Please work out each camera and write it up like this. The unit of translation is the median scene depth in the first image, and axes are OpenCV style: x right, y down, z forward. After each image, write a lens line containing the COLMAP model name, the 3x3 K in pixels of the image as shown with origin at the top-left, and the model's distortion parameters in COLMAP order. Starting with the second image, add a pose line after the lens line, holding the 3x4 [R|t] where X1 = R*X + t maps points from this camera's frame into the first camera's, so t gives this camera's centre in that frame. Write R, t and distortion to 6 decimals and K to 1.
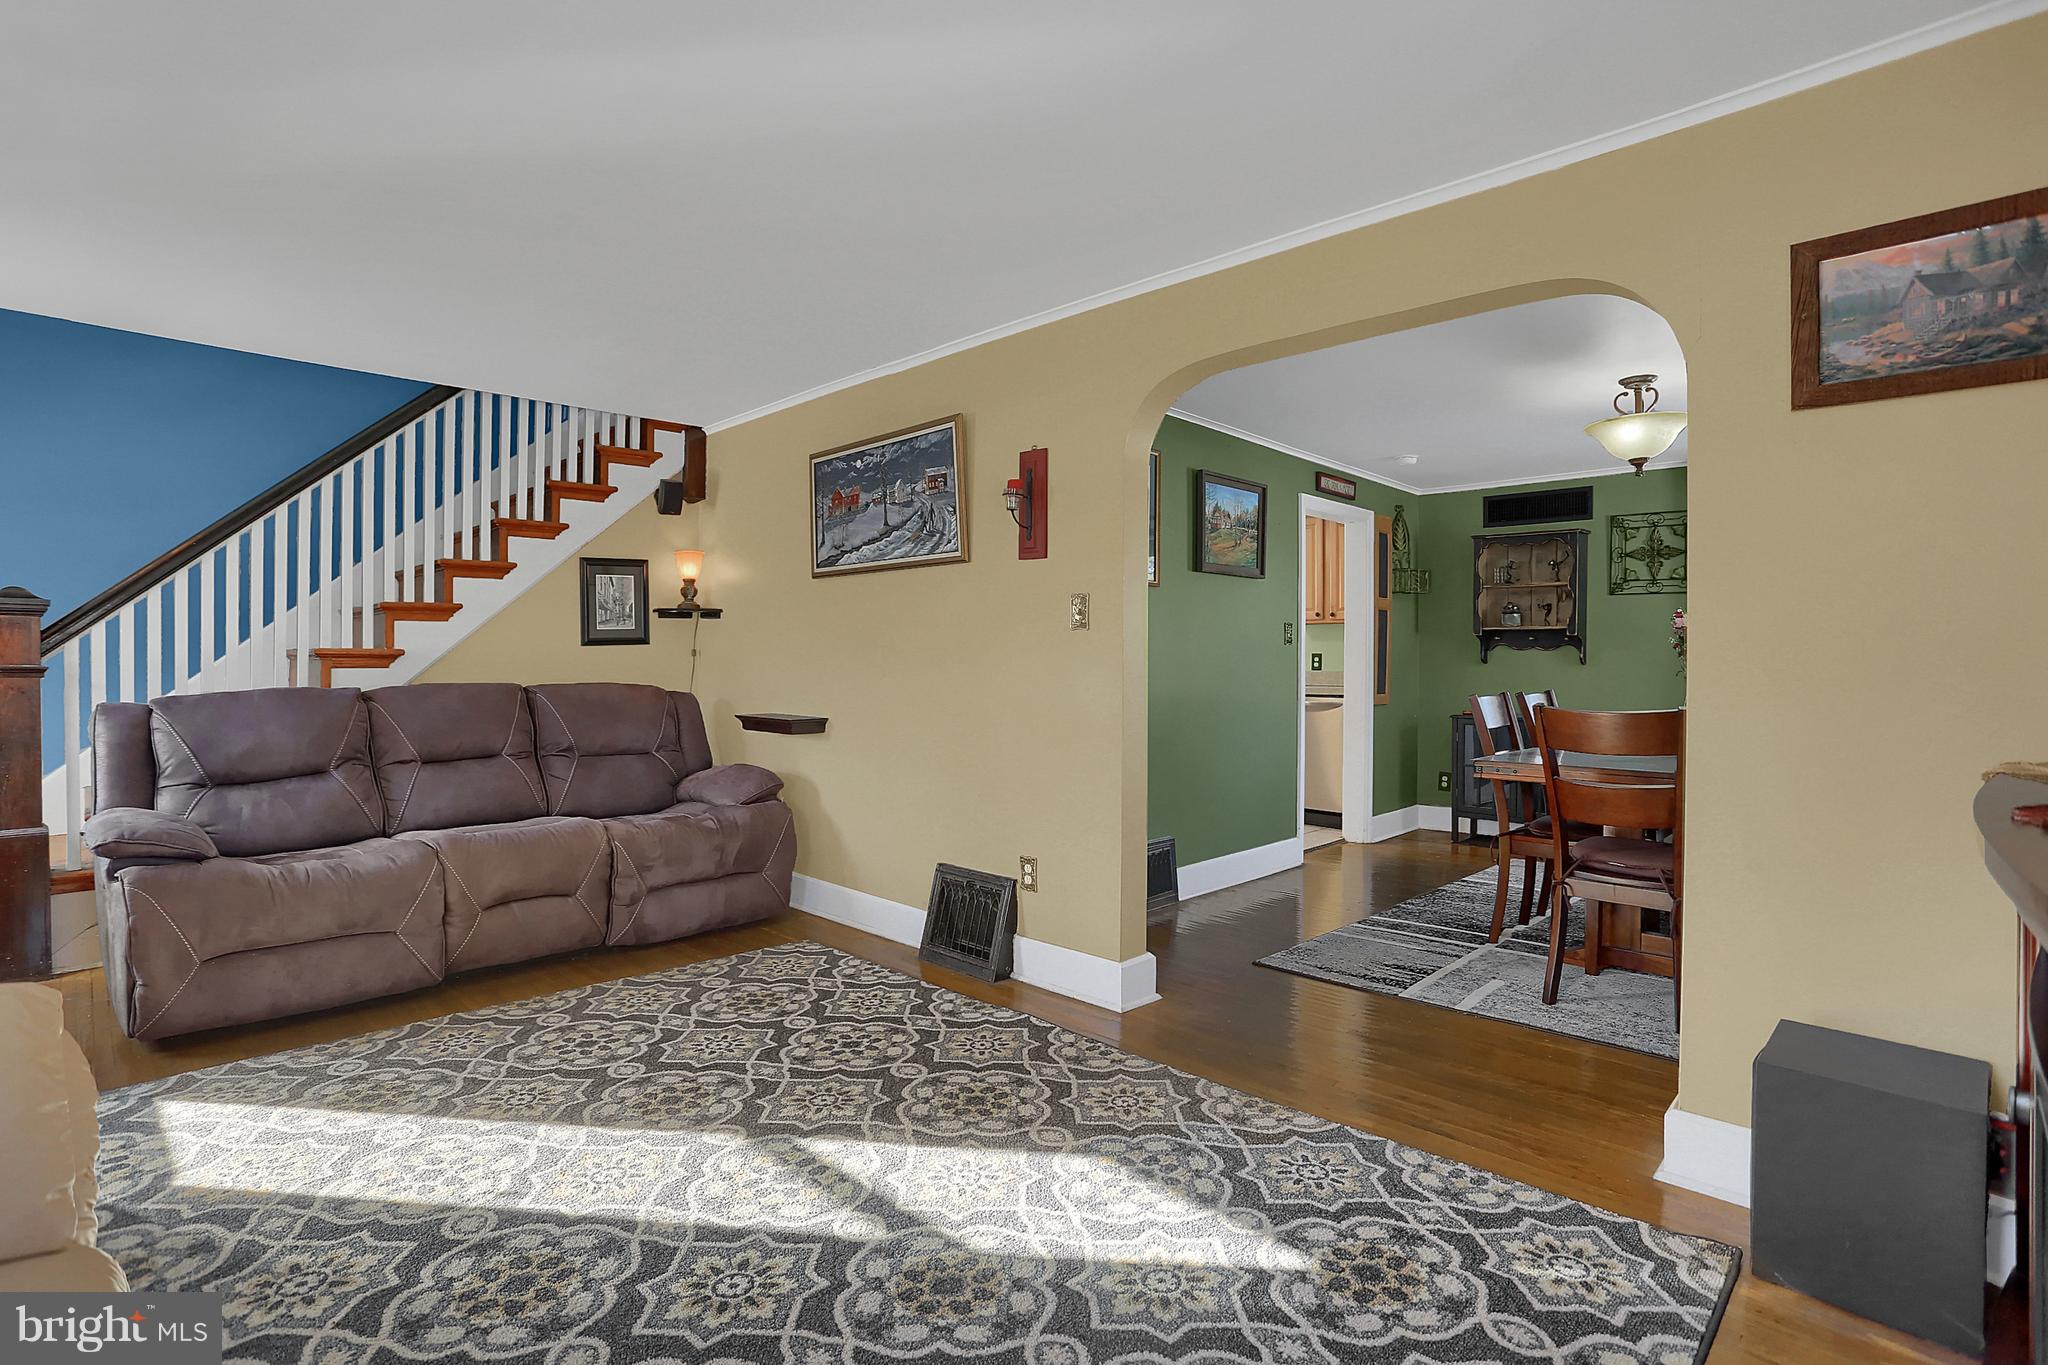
lens RADIAL K [[1003.1, 0, 991.0], [0, 1003.1, 671.2], [0, 0, 1]] dist [-0.062365, 0.019762]
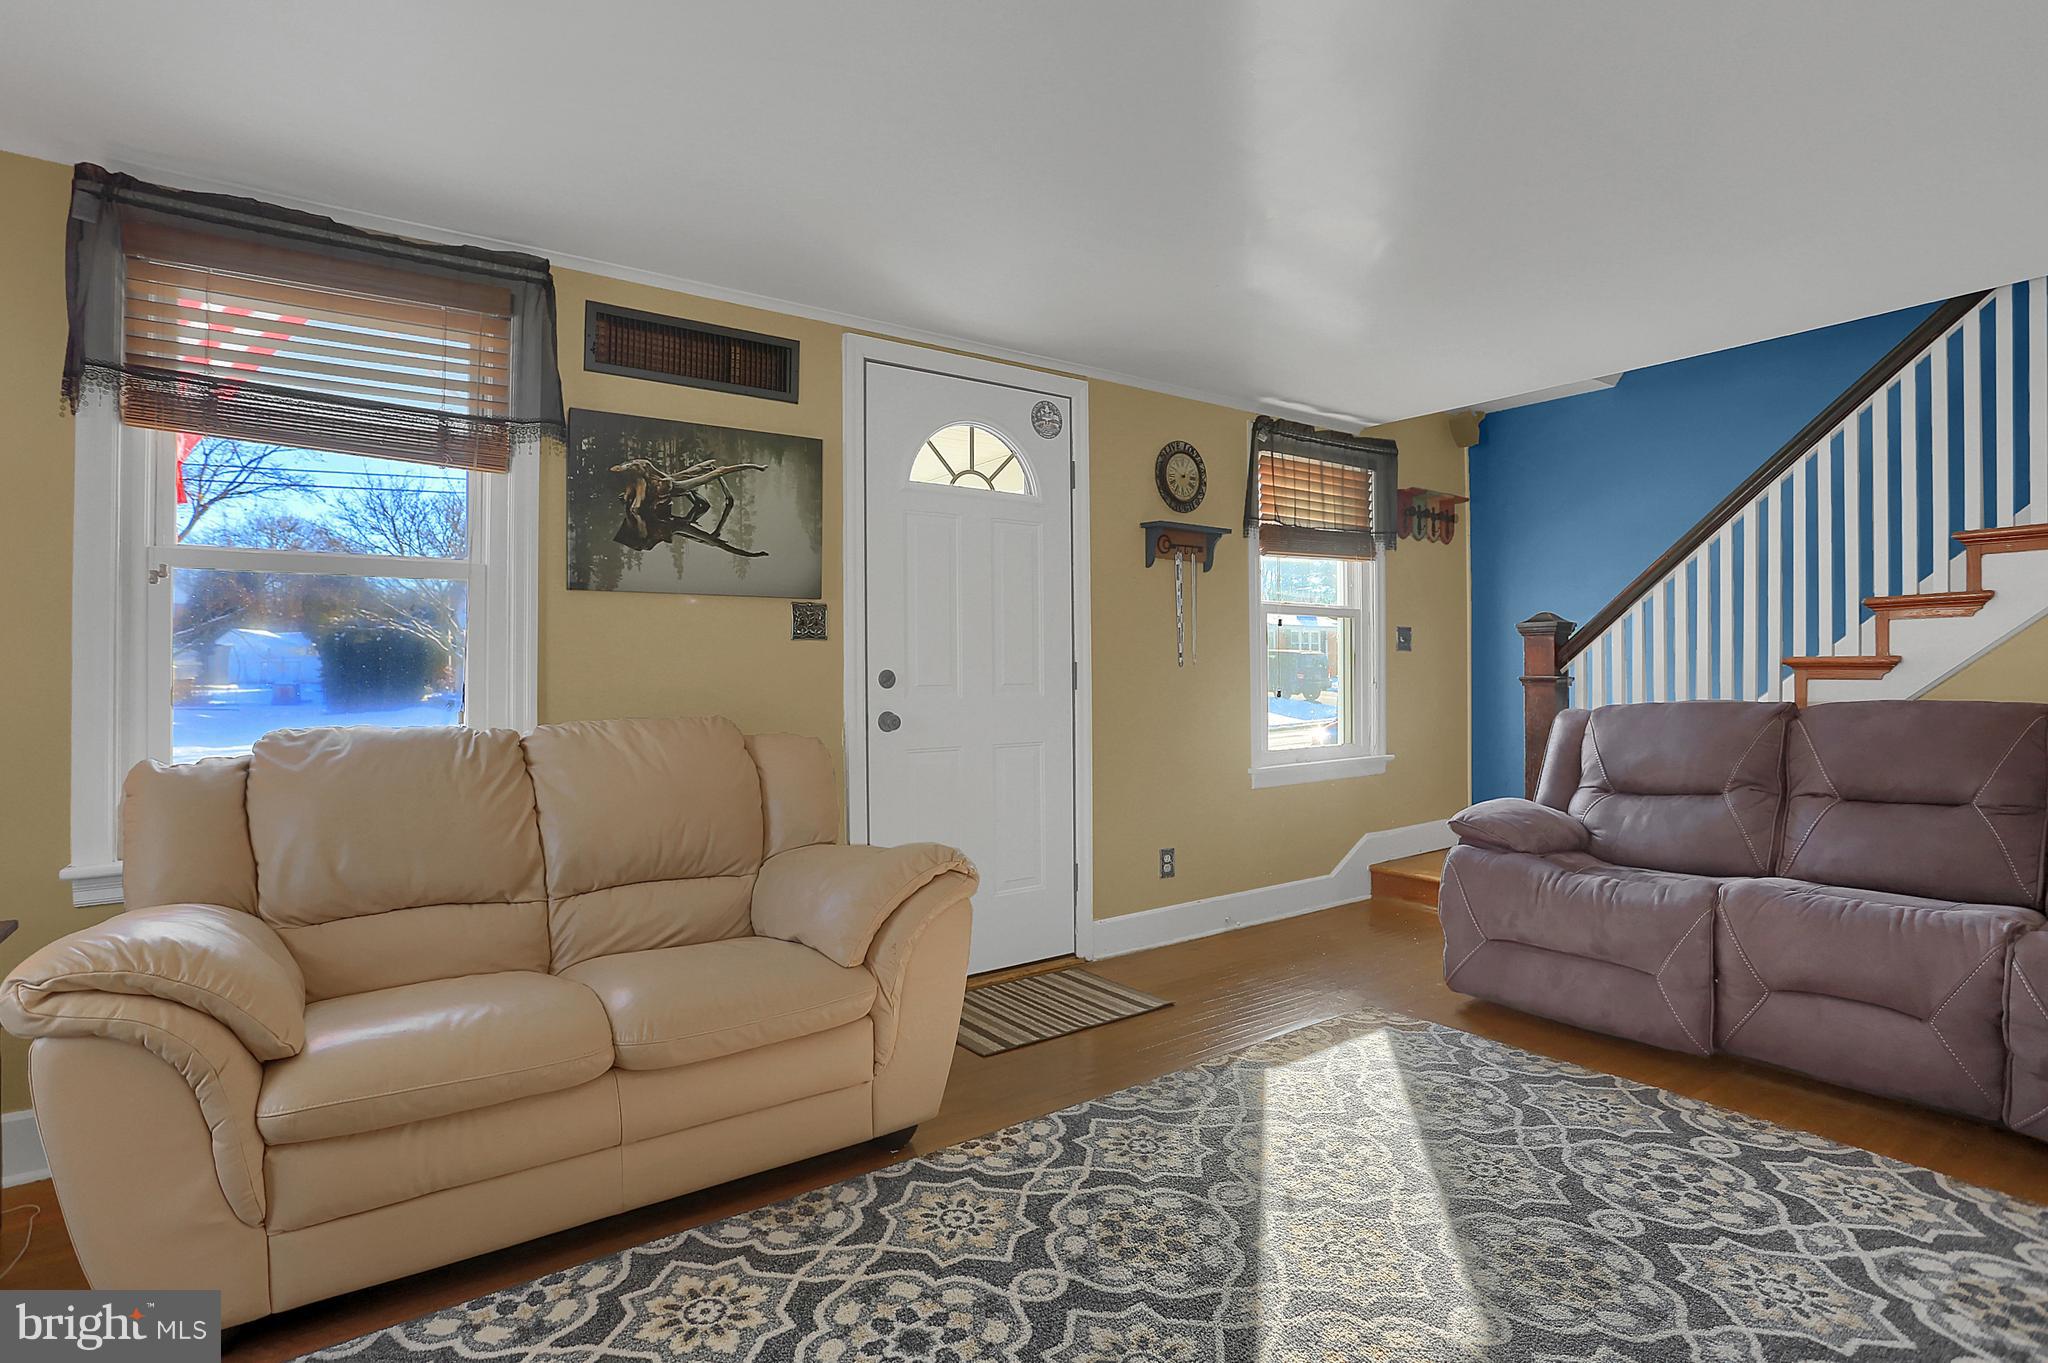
lens RADIAL K [[1003.1, 0, 1034.8], [0, 1003.1, 674.9], [0, 0, 1]] dist [-0.062365, 0.019762]
pose [[-0.146610, -0.001359, -0.989193, 0.360373], [-0.005426, 0.999985, -0.000570, -0.003849], [0.989179, 0.005284, -0.146615, 0.583189]]
